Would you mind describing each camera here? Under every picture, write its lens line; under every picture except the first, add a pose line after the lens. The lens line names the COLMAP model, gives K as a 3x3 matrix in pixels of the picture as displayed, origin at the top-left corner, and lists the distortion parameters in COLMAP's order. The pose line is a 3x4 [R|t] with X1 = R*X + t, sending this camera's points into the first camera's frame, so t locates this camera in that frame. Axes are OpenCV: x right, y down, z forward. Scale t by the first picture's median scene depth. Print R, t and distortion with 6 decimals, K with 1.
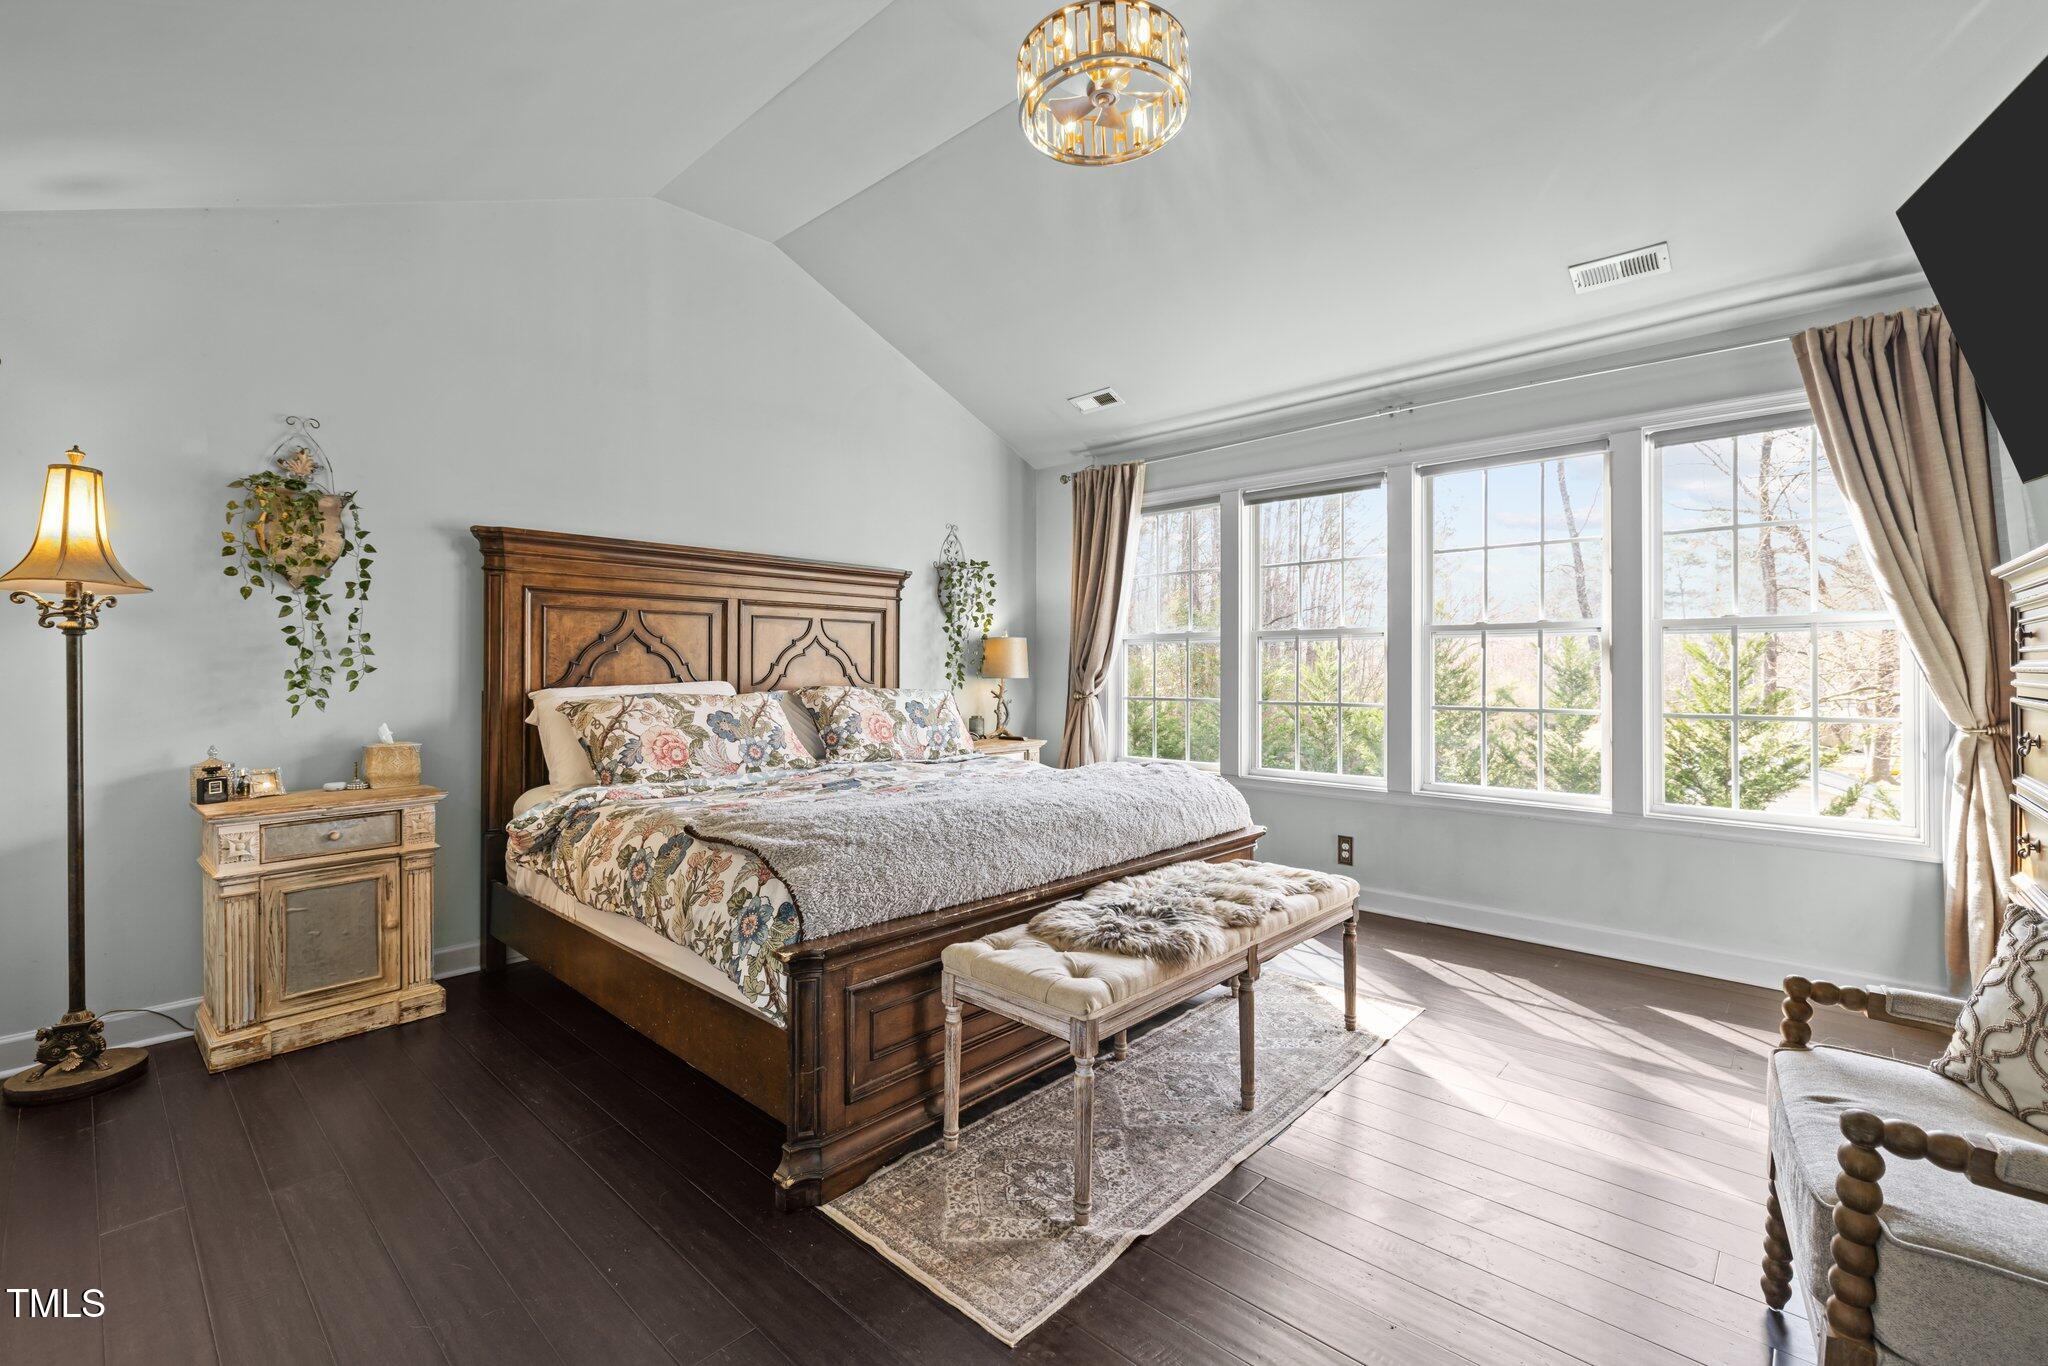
lens RADIAL K [[866.8, 0, 1013.6], [0, 866.8, 691.5], [0, 0, 1]] dist [0.002293, -0.000333]
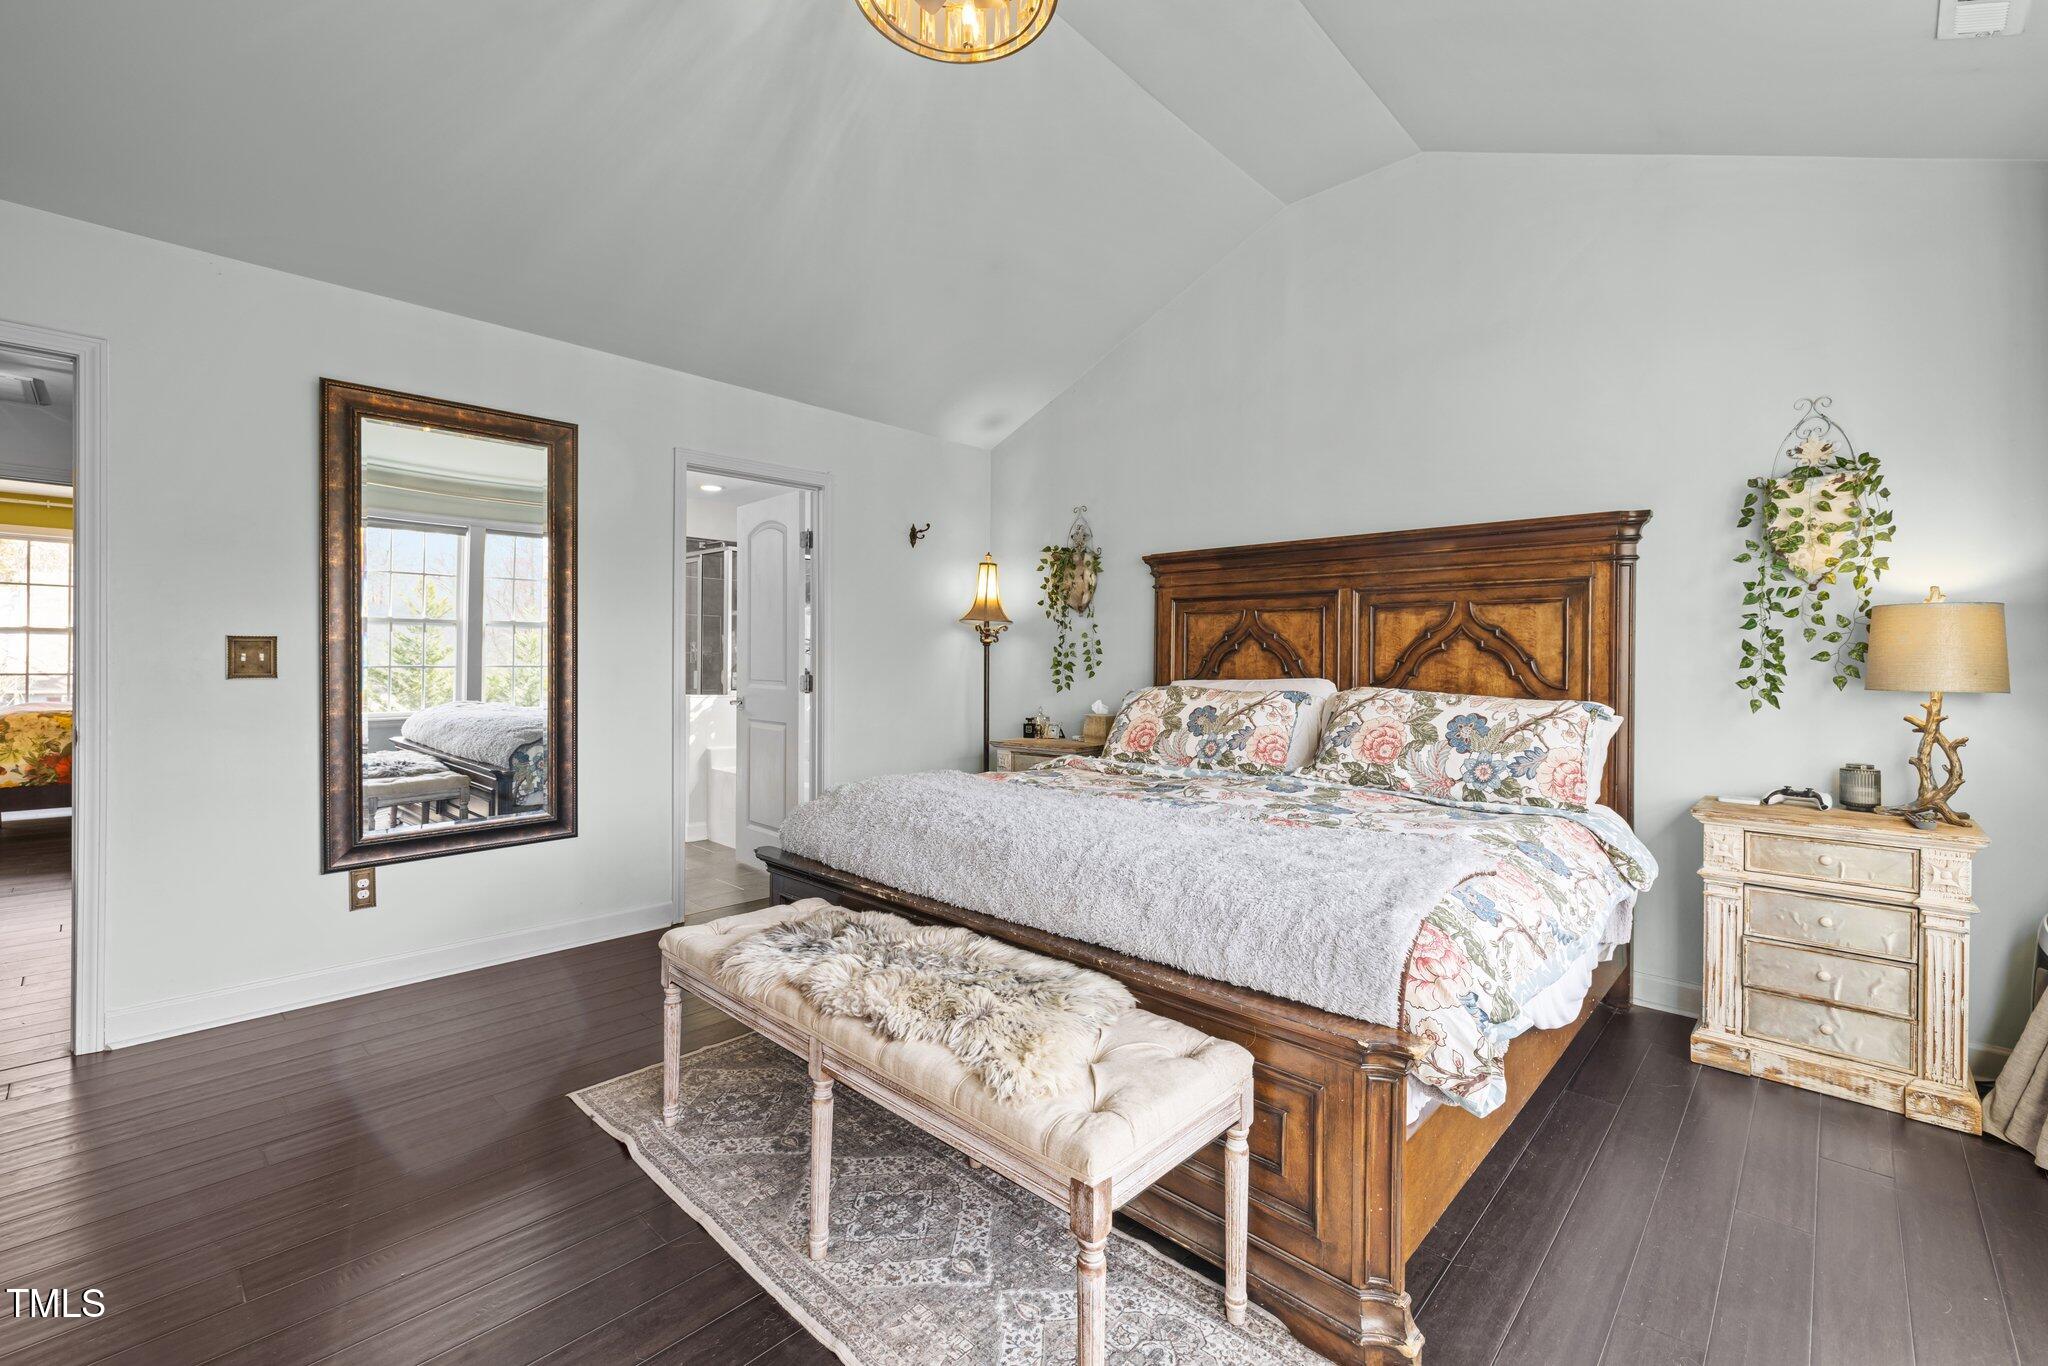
lens RADIAL K [[866.8, 0, 1013.8], [0, 866.8, 667.9], [0, 0, 1]] dist [0.002293, -0.000333]
pose [[-0.002151, 0.000096, -0.999998, 0.645908], [-0.042574, 0.999093, 0.000188, -0.011173], [0.999091, 0.042574, -0.002145, 0.742790]]
